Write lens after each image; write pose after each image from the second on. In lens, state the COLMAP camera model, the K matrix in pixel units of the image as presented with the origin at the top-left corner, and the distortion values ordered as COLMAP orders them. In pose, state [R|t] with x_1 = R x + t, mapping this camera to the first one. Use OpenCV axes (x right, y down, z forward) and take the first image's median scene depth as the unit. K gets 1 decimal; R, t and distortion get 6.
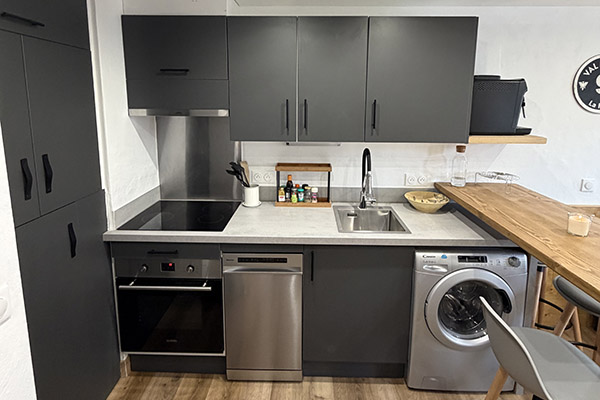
lens RADIAL K [[314.0, 0, 302.4], [0, 314.0, 146.4], [0, 0, 1]] dist [-0.000213, 0.000172]
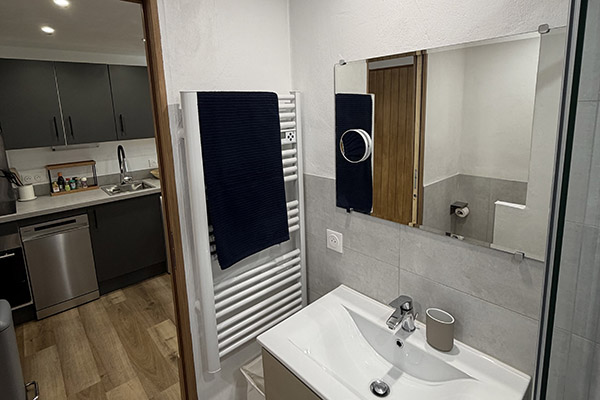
lens RADIAL K [[315.5, 0, 299.2], [0, 315.5, 162.0], [0, 0, 1]] dist [-0.007813, -0.000854]
pose [[0.729069, -0.142328, 0.669479, -0.193866], [0.137154, 0.988680, 0.060827, 0.109956], [-0.670558, 0.047475, 0.740337, -0.718534]]
